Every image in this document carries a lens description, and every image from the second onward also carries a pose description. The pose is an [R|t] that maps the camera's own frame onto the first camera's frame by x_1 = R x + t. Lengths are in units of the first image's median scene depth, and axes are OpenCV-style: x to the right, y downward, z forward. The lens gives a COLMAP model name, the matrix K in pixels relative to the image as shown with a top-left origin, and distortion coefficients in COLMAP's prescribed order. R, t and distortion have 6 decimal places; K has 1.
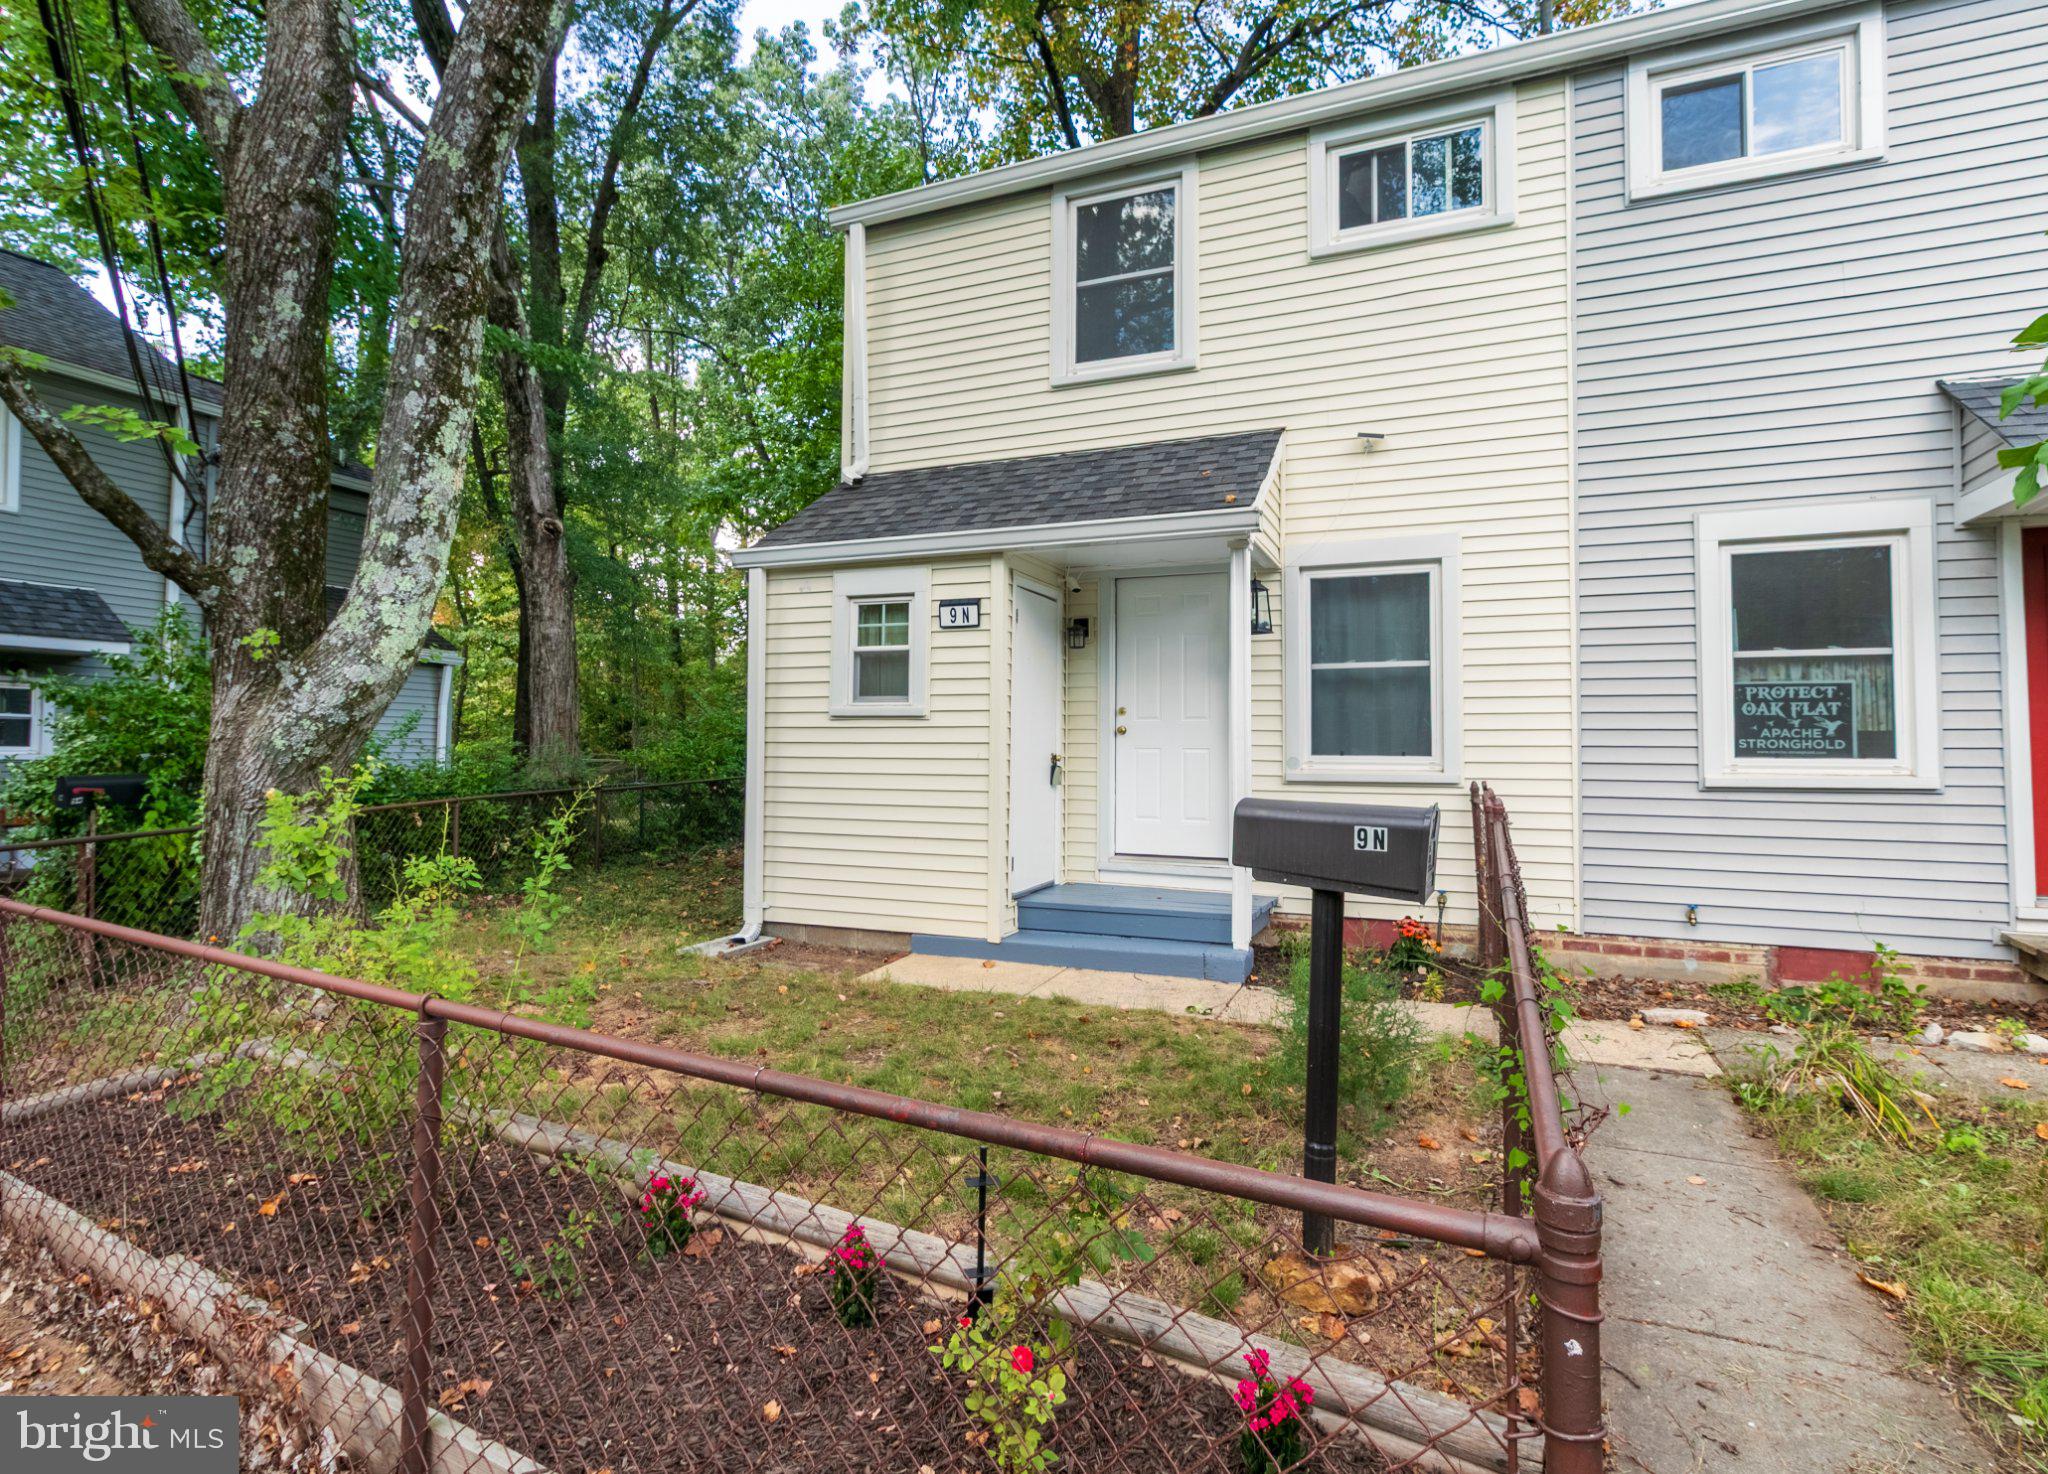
lens RADIAL K [[1018.9, 0, 1022.1], [0, 1018.9, 722.1], [0, 0, 1]] dist [0.002393, -0.000118]
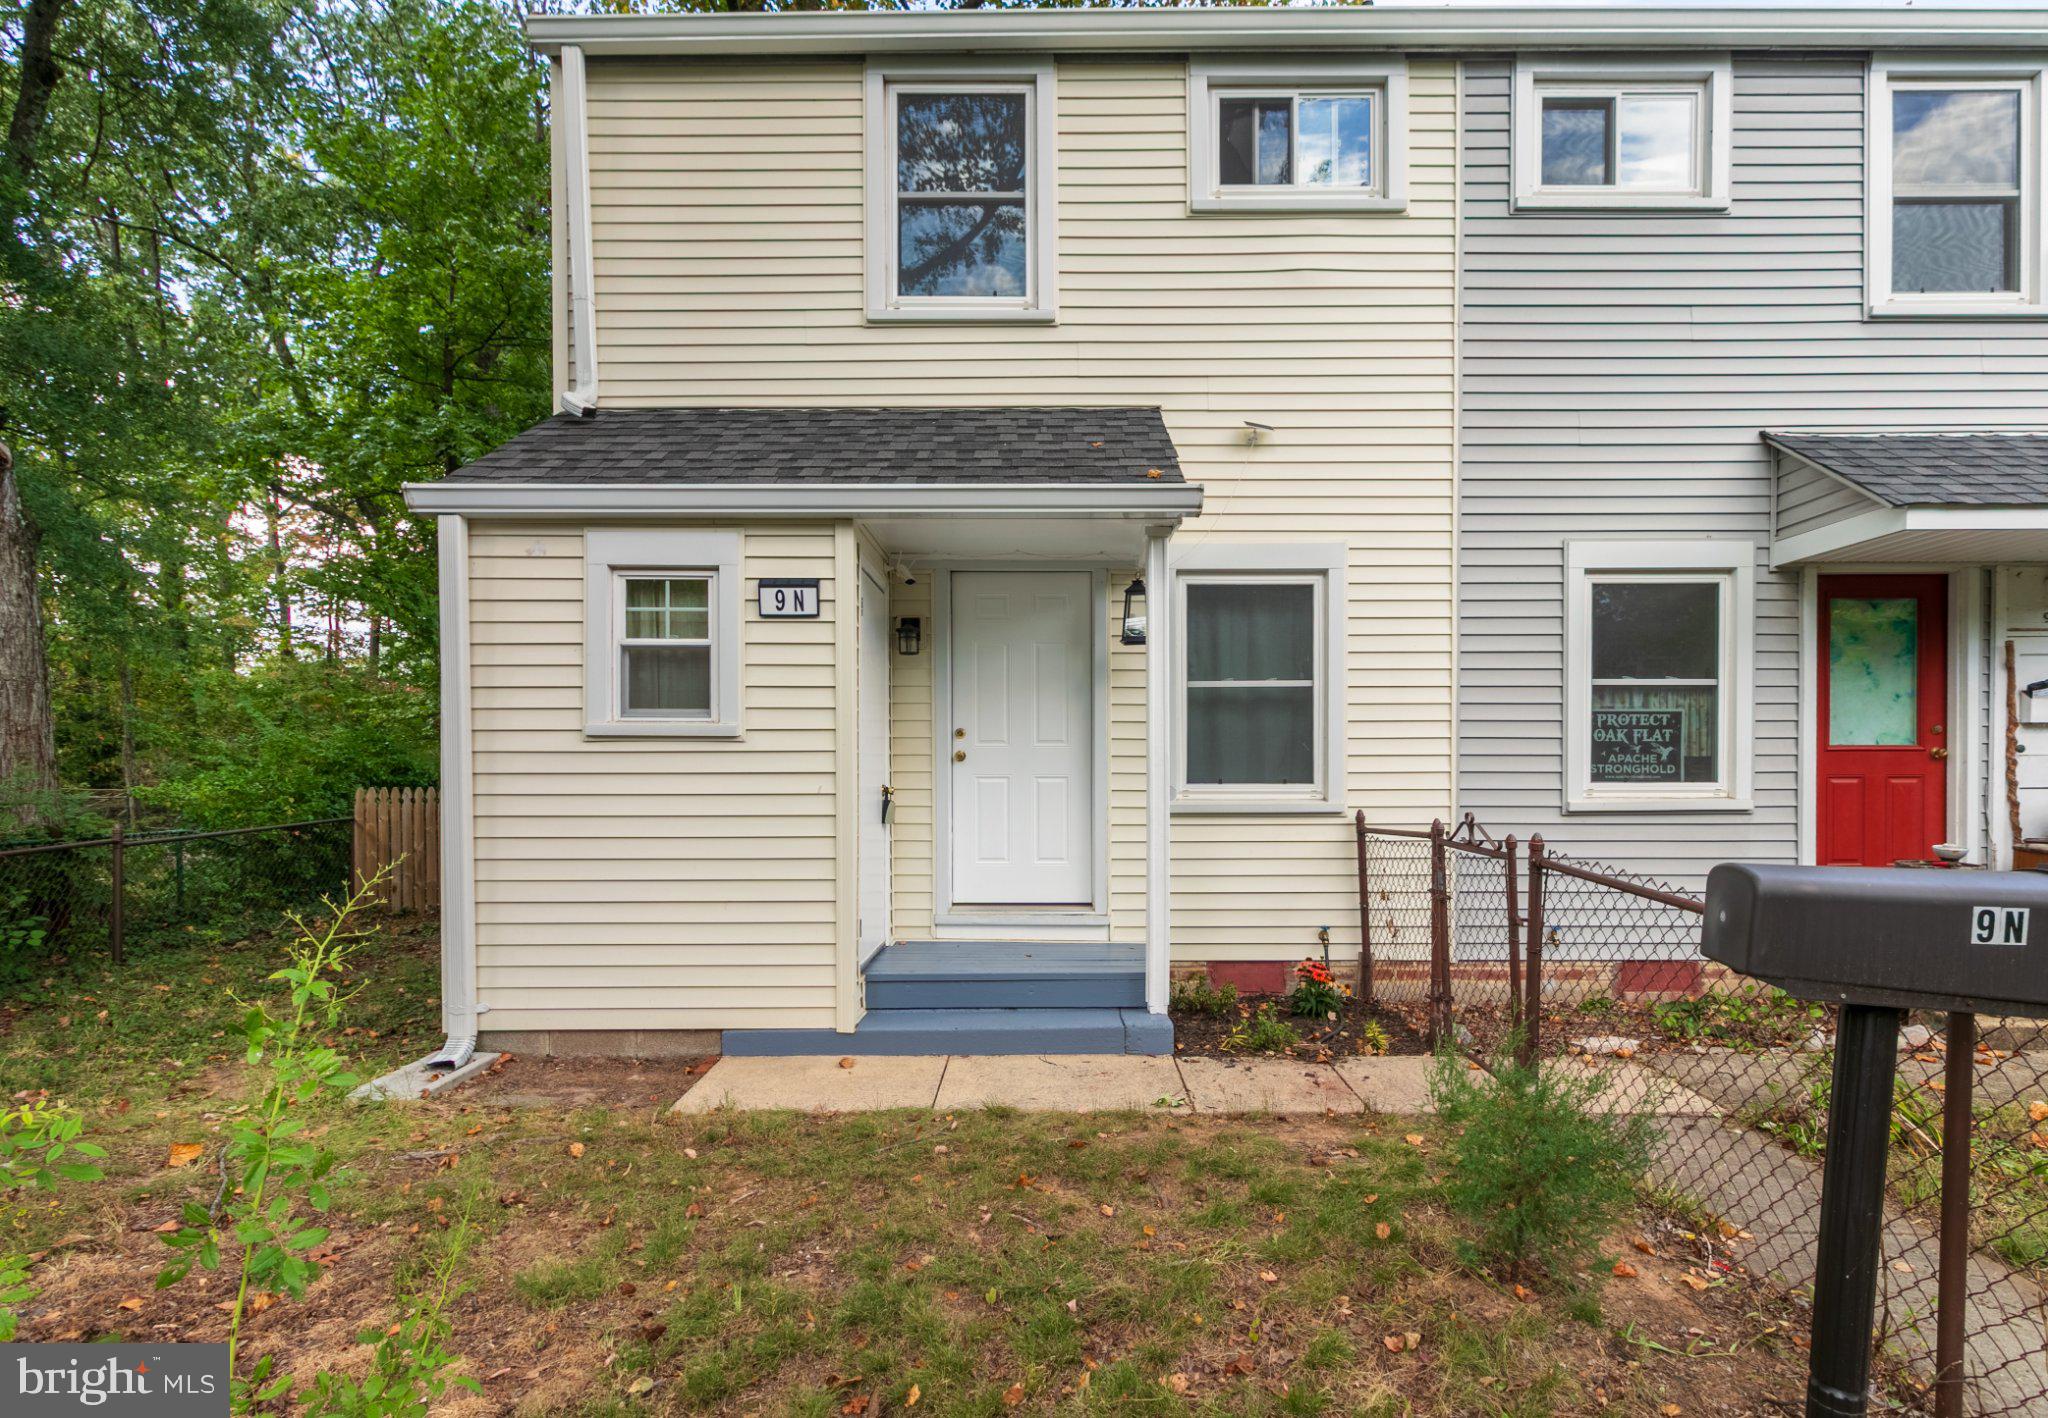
lens RADIAL K [[986.8, 0, 1052.0], [0, 986.8, 801.5], [0, 0, 1]] dist [0.000188, 0.001133]
pose [[0.919420, -0.018115, 0.392860, -0.173092], [-0.003059, 0.998579, 0.053204, 0.002338], [-0.393265, -0.050119, 0.918058, 0.264023]]
